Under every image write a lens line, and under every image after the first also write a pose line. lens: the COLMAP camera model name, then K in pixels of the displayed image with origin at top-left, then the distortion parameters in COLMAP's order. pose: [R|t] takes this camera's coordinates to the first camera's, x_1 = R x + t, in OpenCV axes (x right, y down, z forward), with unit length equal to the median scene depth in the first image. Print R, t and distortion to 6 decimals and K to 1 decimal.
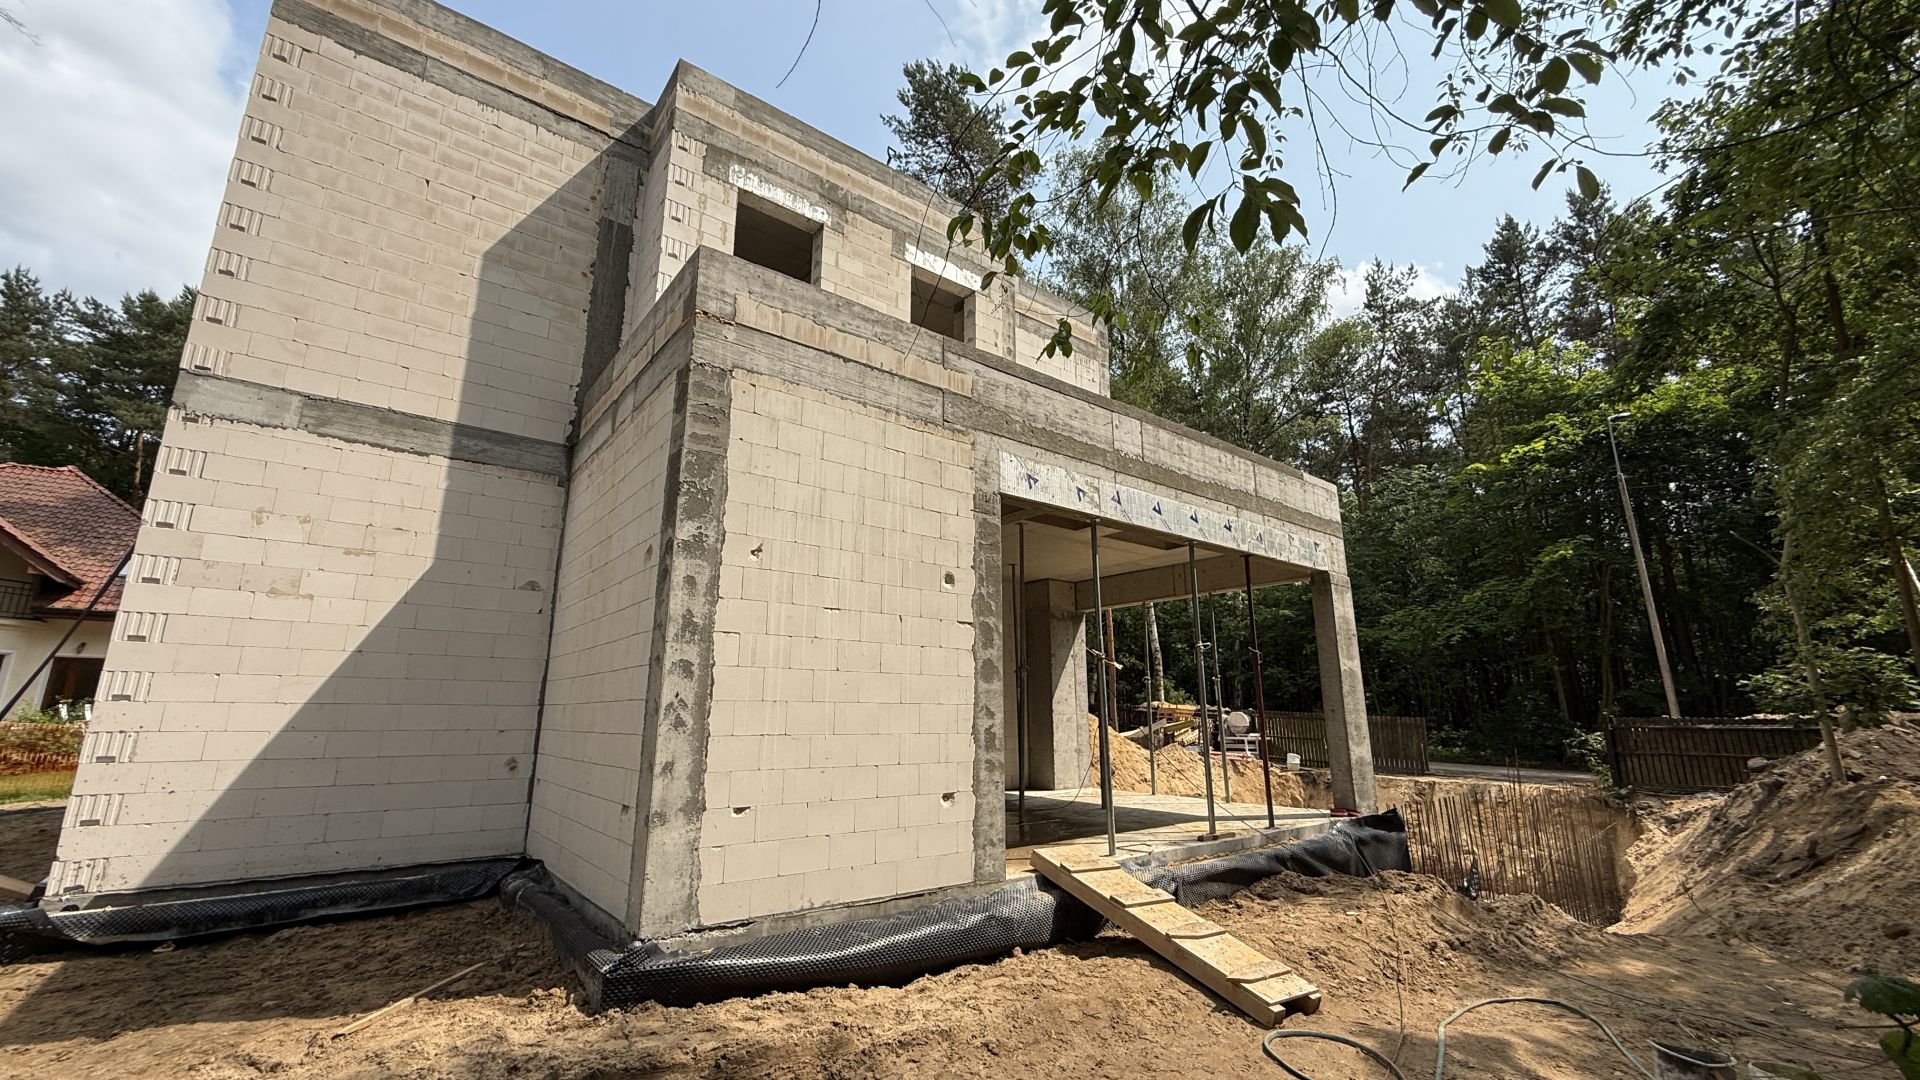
lens RADIAL K [[758.8, 0, 951.9], [0, 758.8, 534.0], [0, 0, 1]] dist [0.002867, -0.000262]
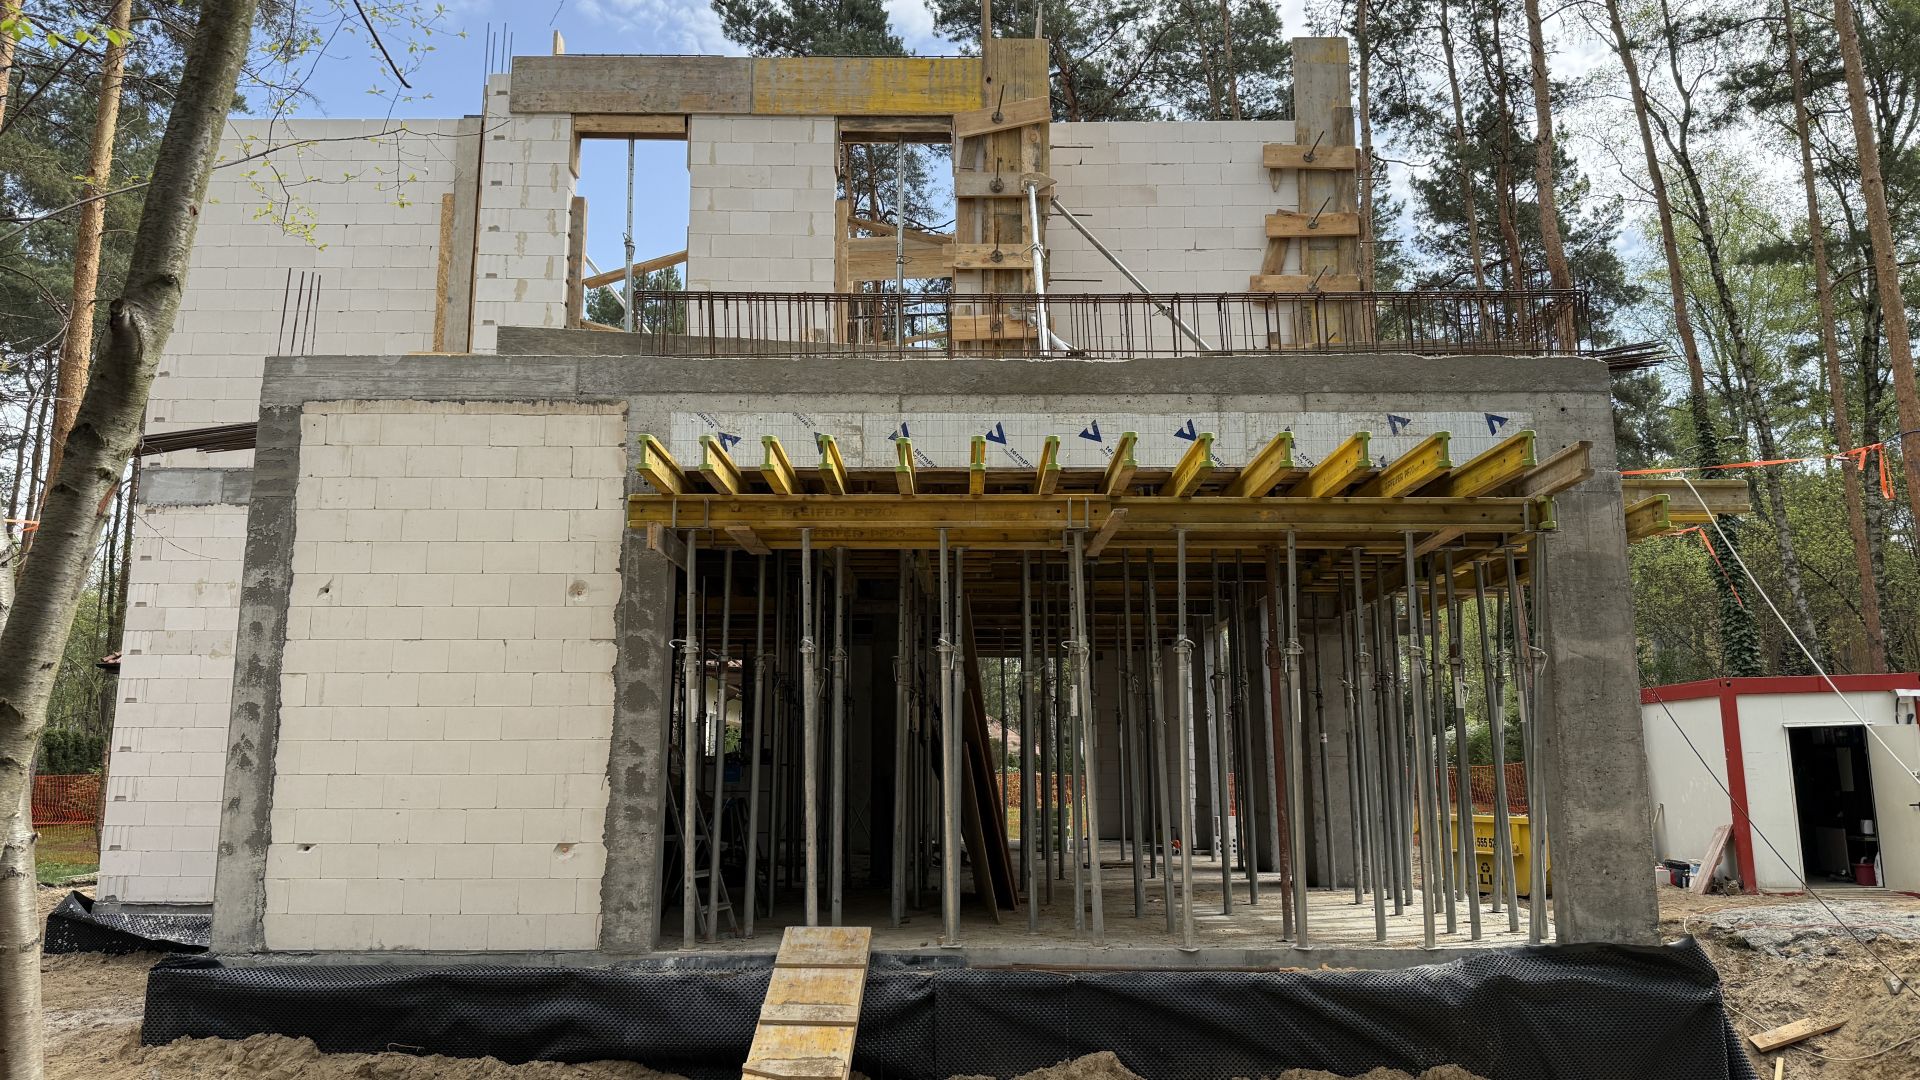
lens RADIAL K [[1340.8, 0, 961.3], [0, 1340.8, 537.9], [0, 0, 1]] dist [0.105492, -0.137207]
pose [[0.783836, -0.110830, -0.610997, 1.223645], [0.145598, 0.989317, 0.007330, 0.053821], [0.603657, -0.094706, 0.791599, 0.093752]]
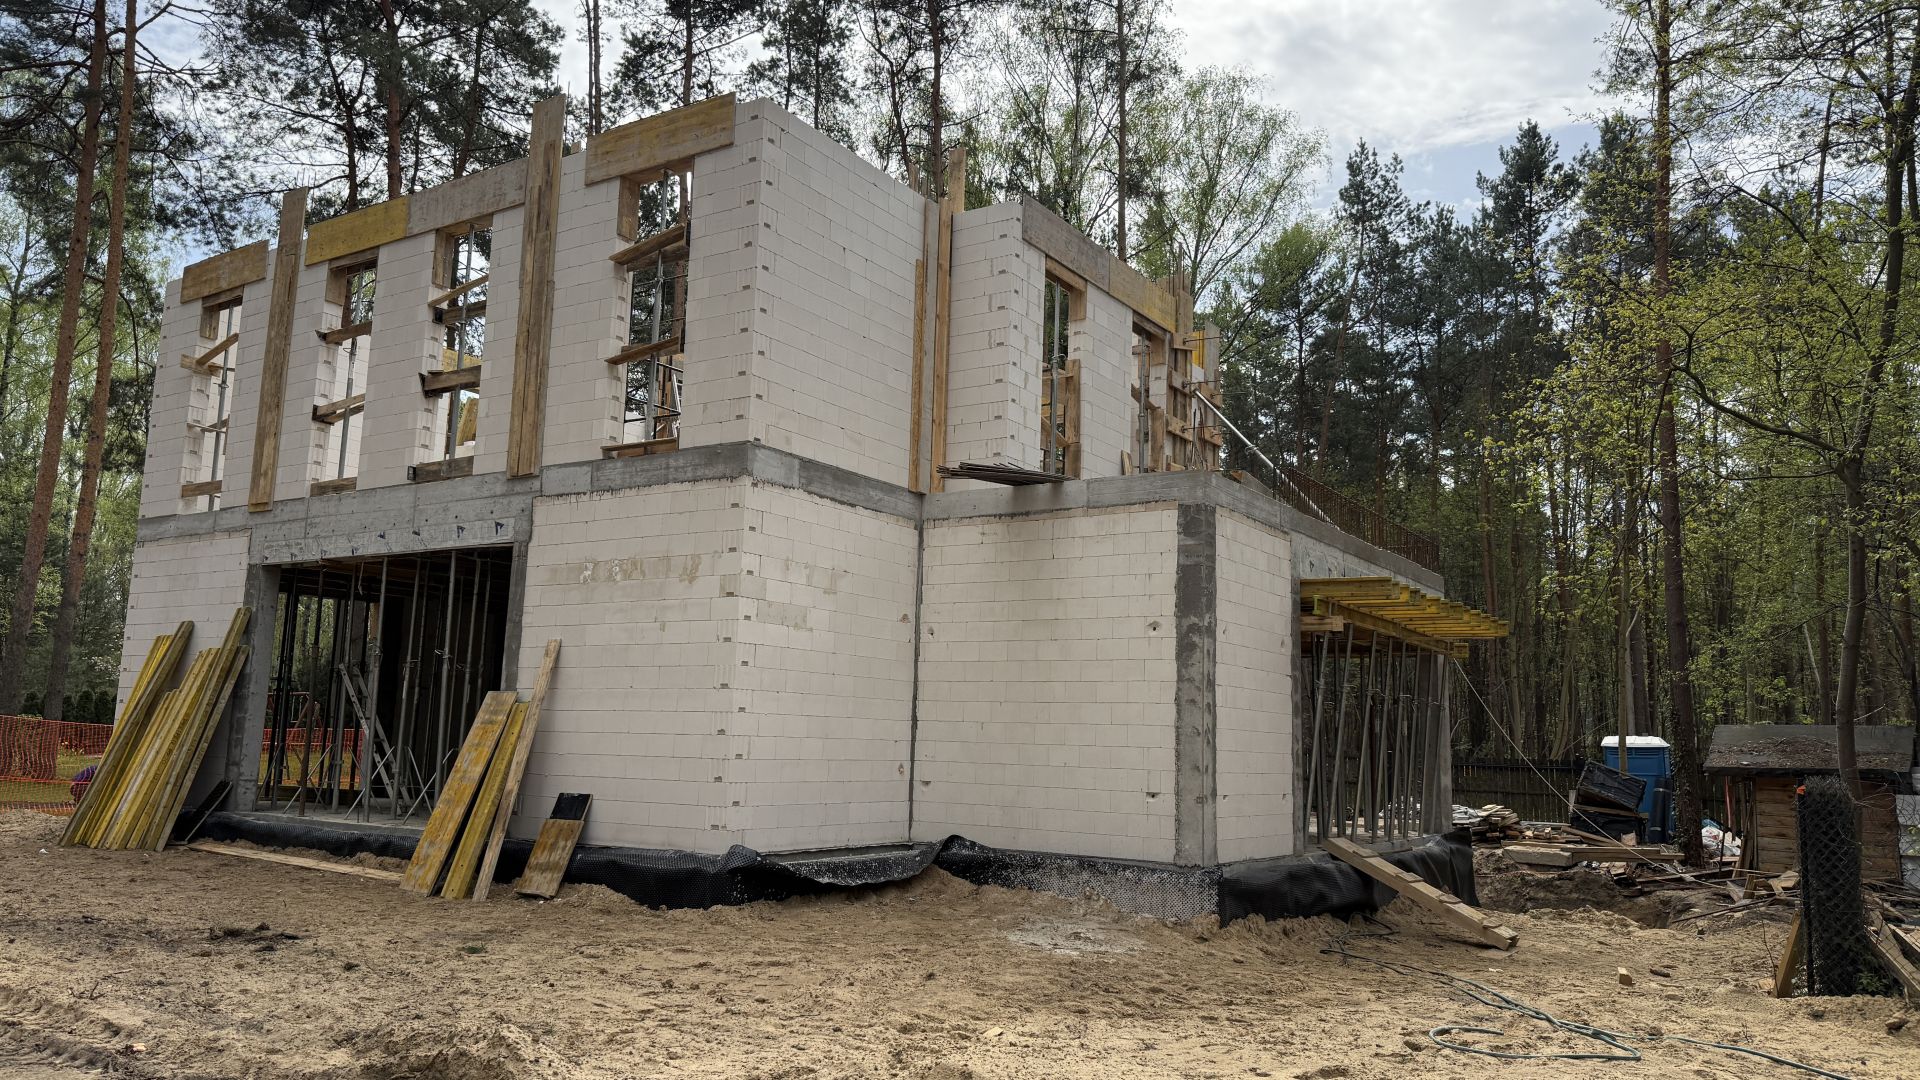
lens RADIAL K [[1340.8, 0, 961.3], [0, 1340.8, 537.9], [0, 0, 1]] dist [0.105492, -0.137207]
pose [[0.948271, 0.075646, 0.308318, -1.339560], [-0.103062, 0.991948, 0.073604, -0.256922], [-0.300268, -0.101572, 0.948432, -1.150951]]
